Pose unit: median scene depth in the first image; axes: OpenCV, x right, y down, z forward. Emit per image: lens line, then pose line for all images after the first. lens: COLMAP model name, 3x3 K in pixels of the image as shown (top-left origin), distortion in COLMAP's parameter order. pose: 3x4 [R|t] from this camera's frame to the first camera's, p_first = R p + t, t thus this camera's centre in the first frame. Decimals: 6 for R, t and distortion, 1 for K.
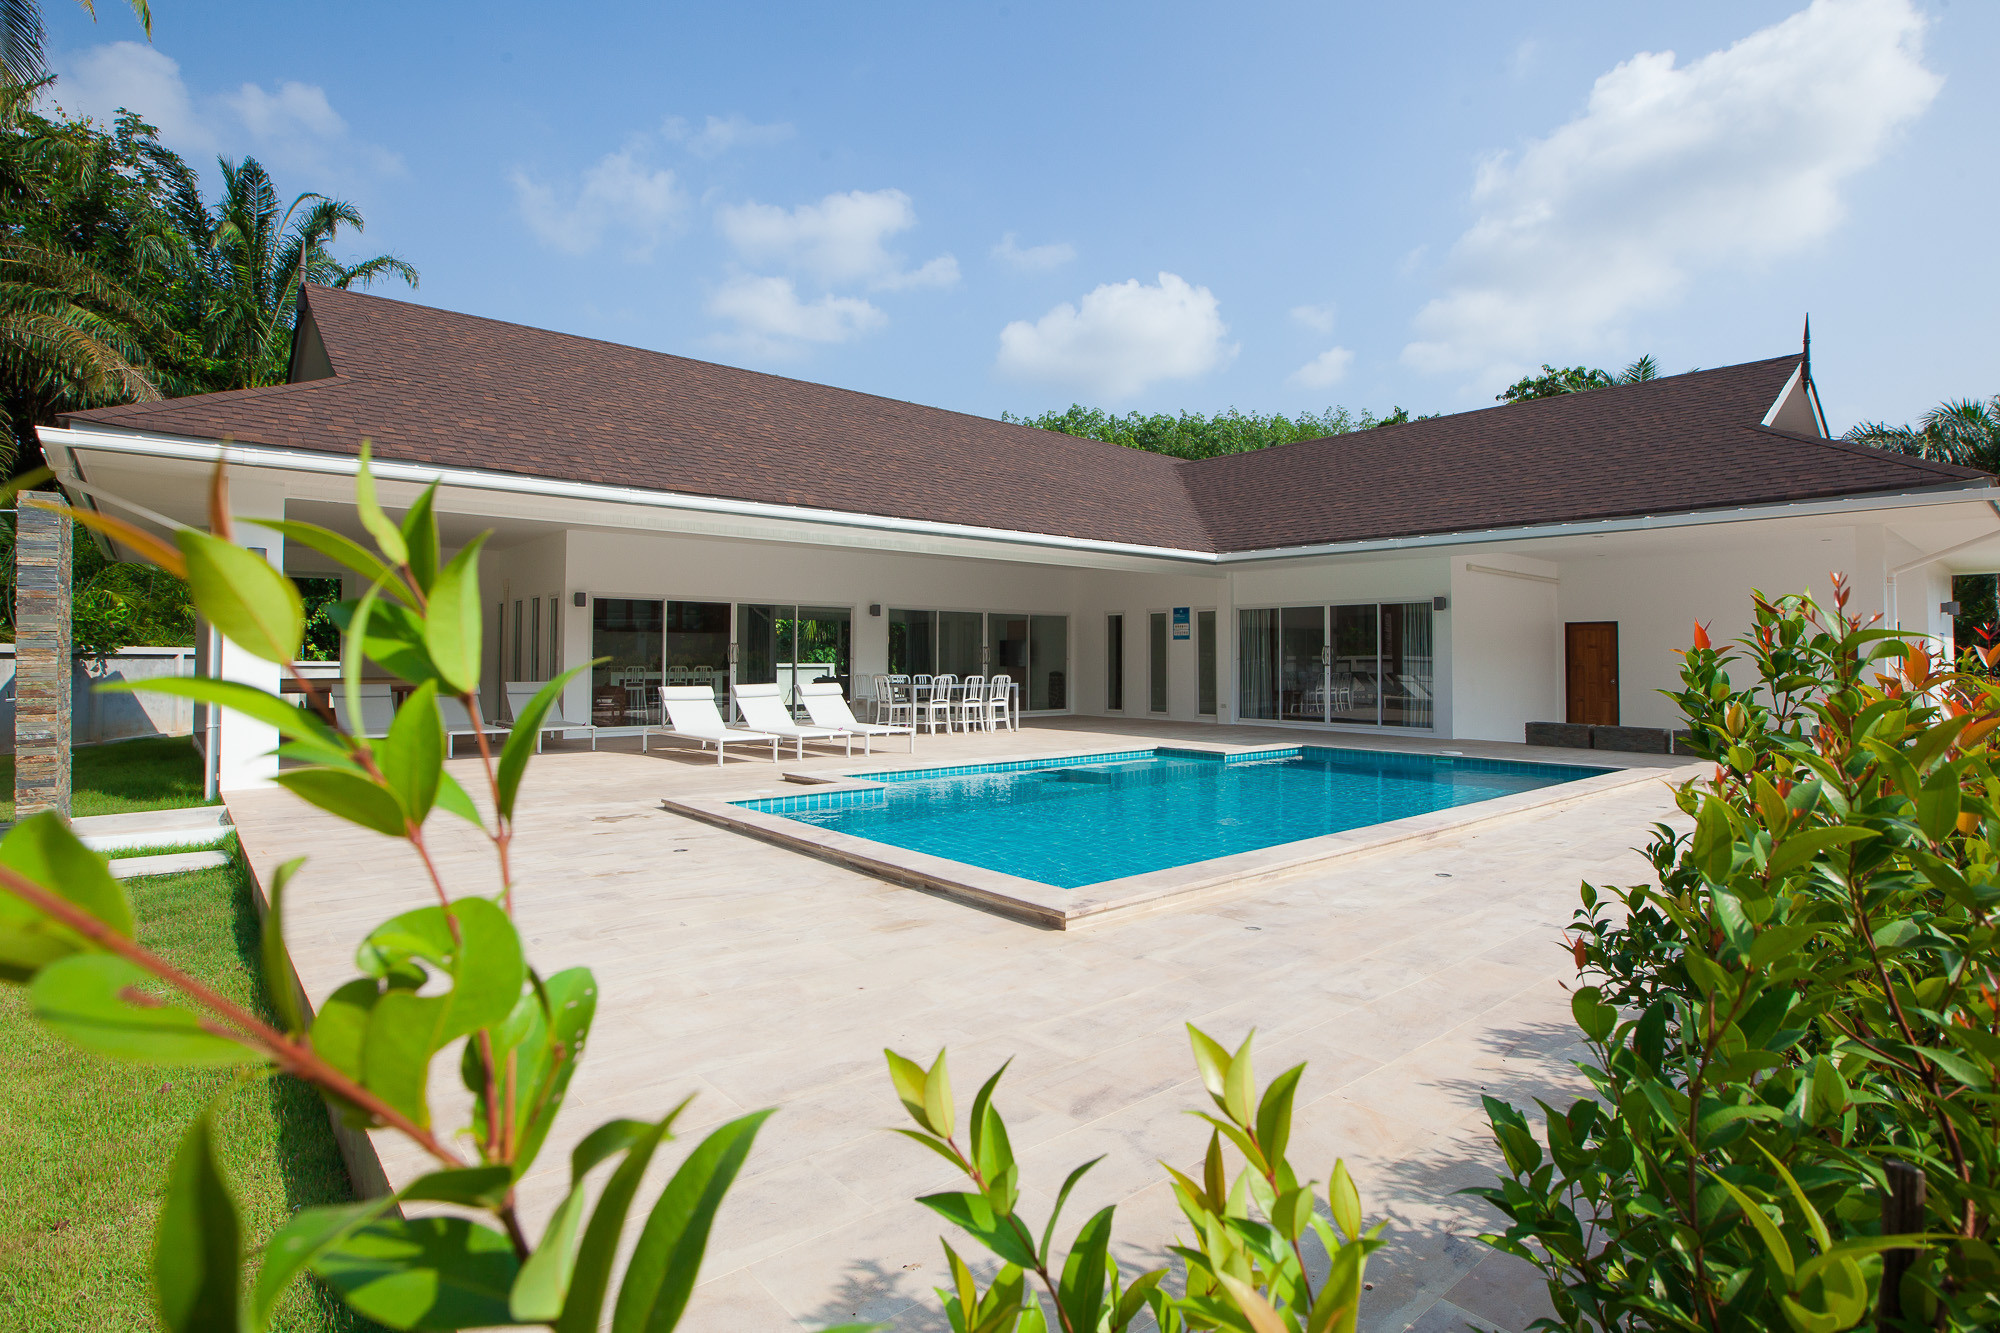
lens RADIAL K [[981.7, 0, 1000.0], [0, 981.7, 666.5], [0, 0, 1]] dist [-0.028473, -0.000281]
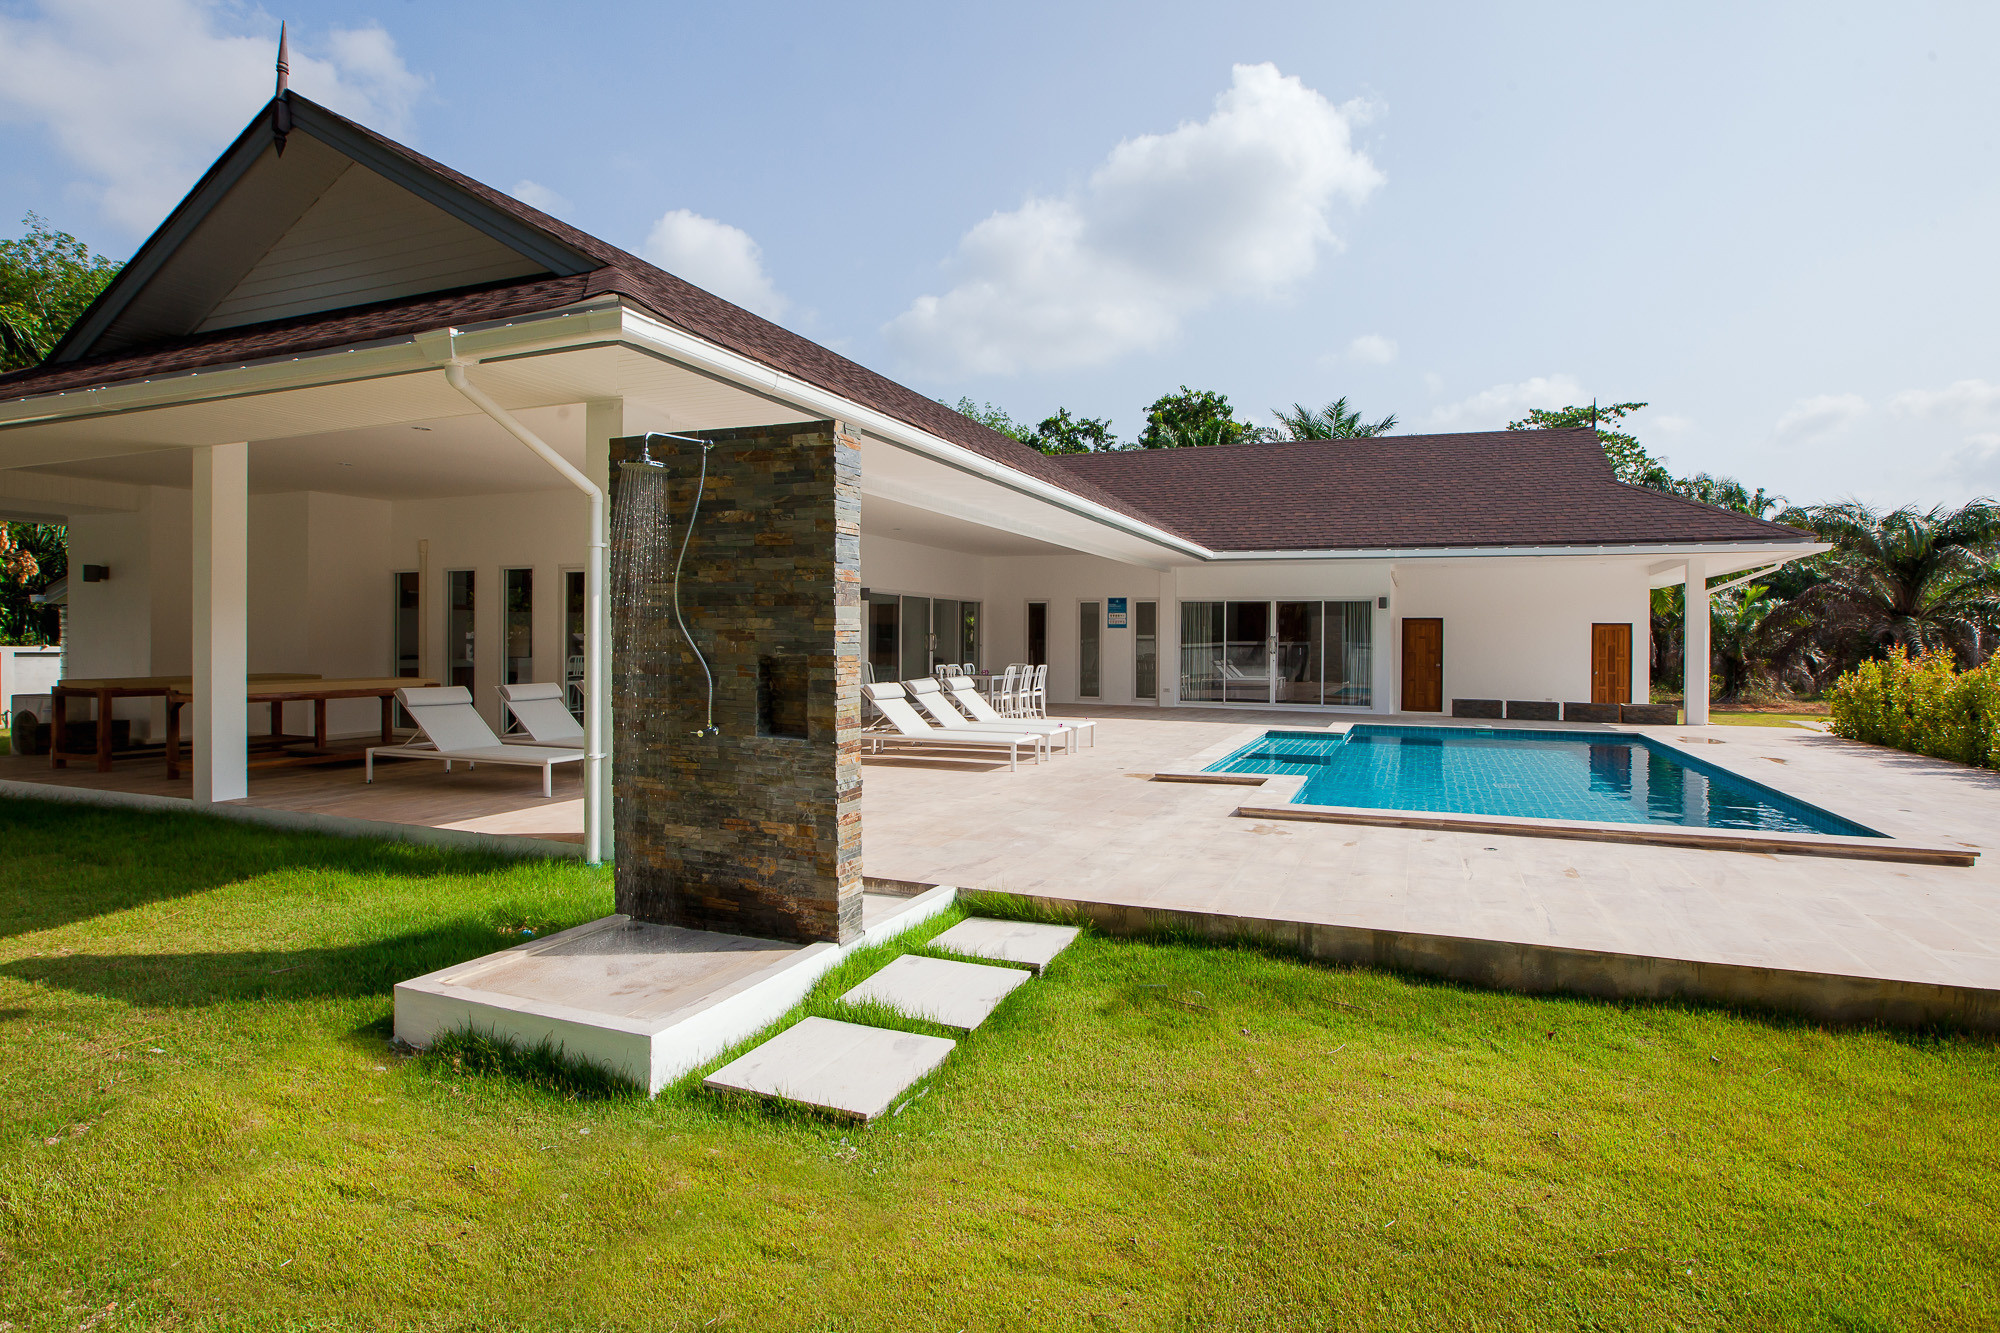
lens RADIAL K [[995.2, 0, 1059.3], [0, 995.2, 660.3], [0, 0, 1]] dist [-0.000399, -0.000116]
pose [[0.877822, -0.006743, 0.478939, -0.402896], [0.000153, 0.999905, 0.013798, -0.008278], [-0.478987, -0.012038, 0.877740, 0.100538]]
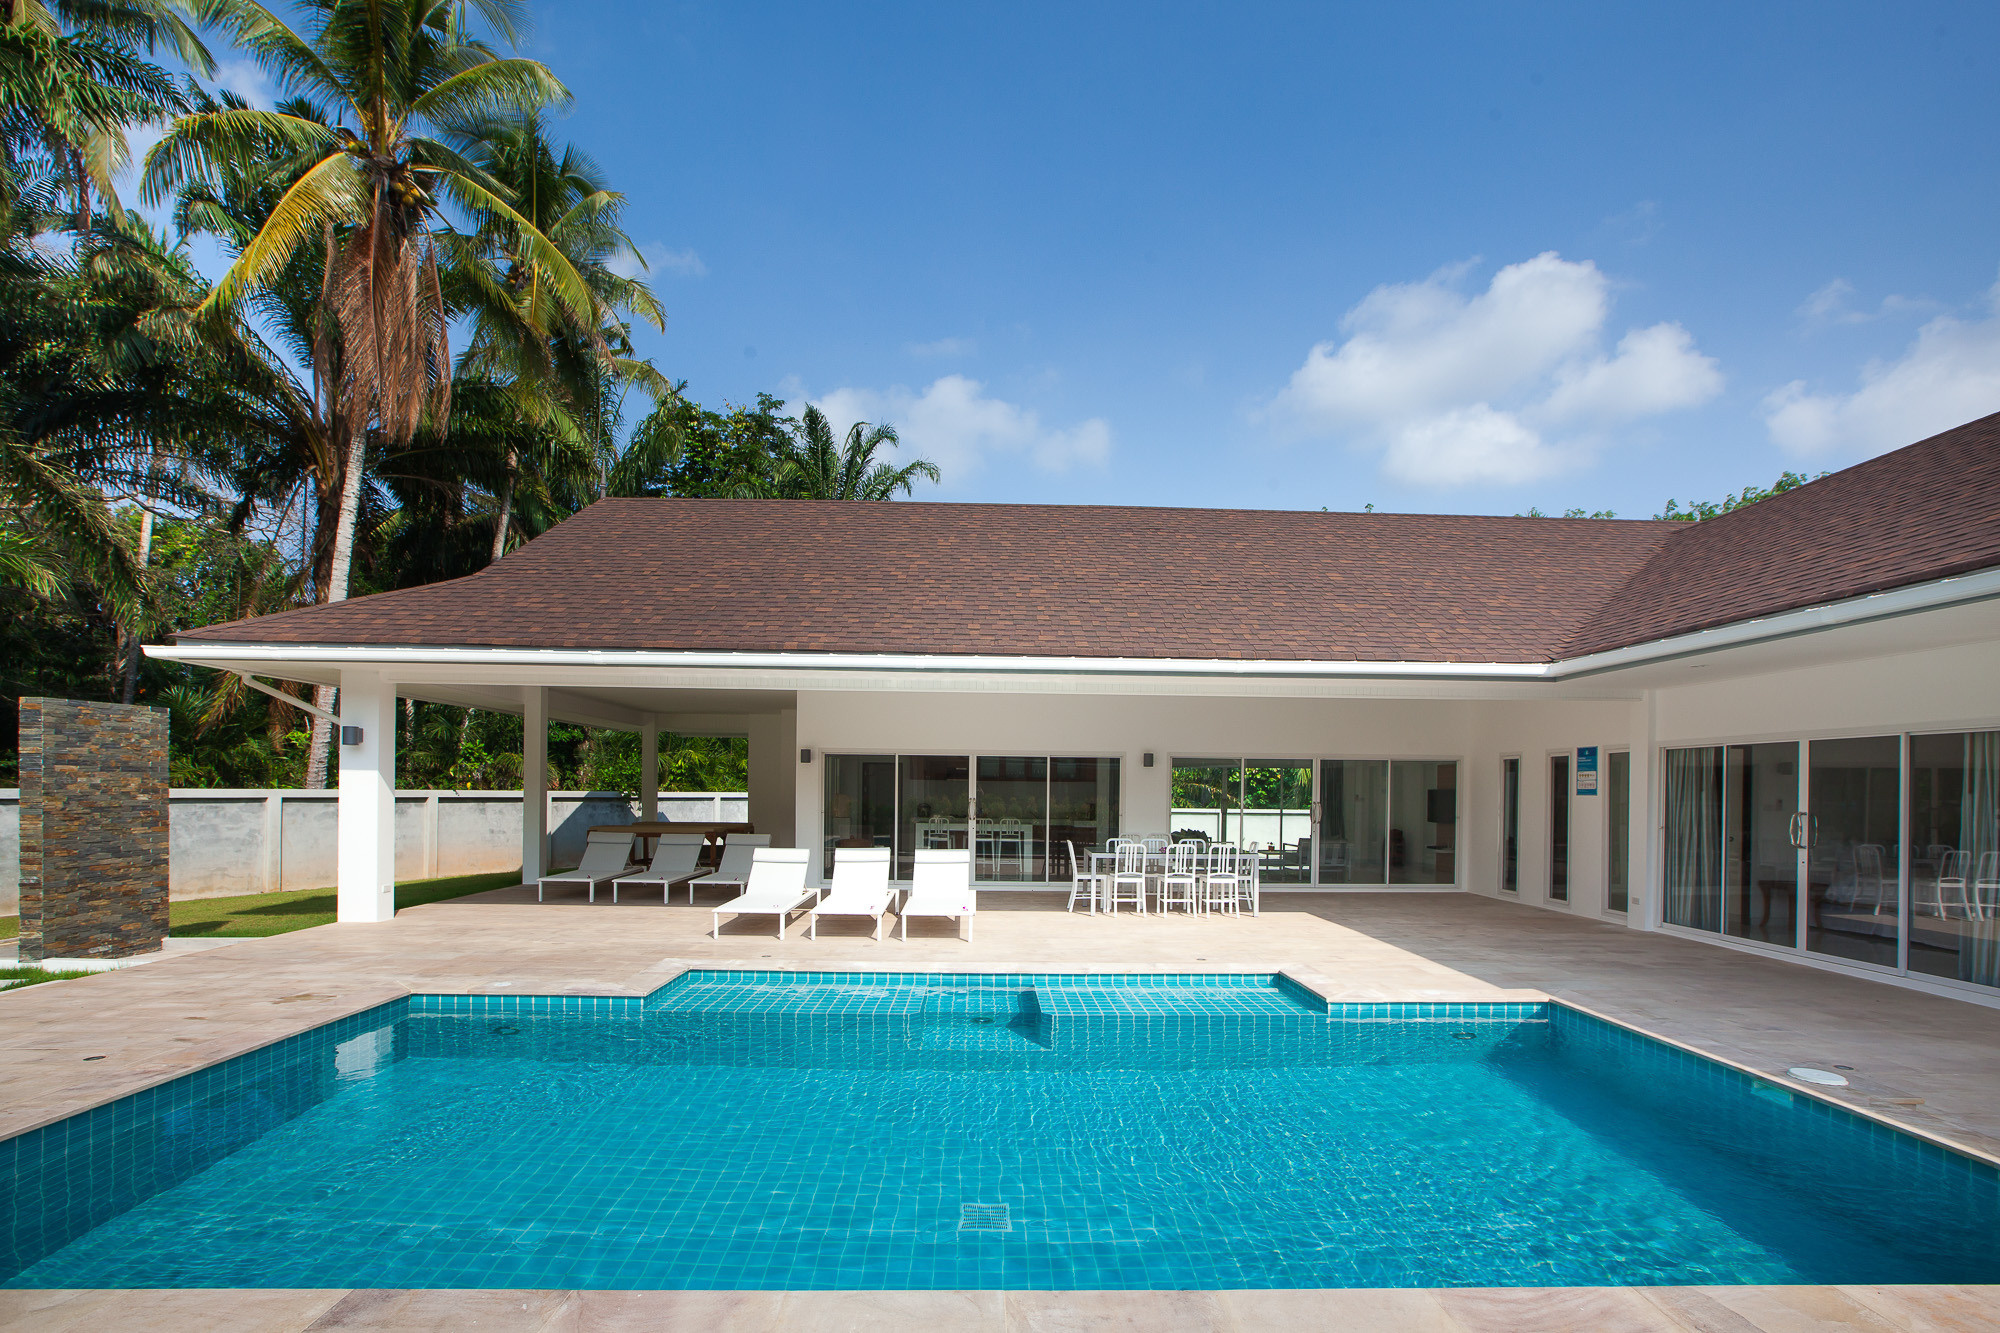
lens RADIAL K [[949.1, 0, 999.5], [0, 949.1, 793.2], [0, 0, 1]] dist [-0.003733, -0.000556]
pose [[0.785619, 0.005257, -0.618688, 0.286321], [-0.013815, 0.999864, -0.009046, -0.018448], [0.618556, 0.015654, 0.785584, 0.263056]]
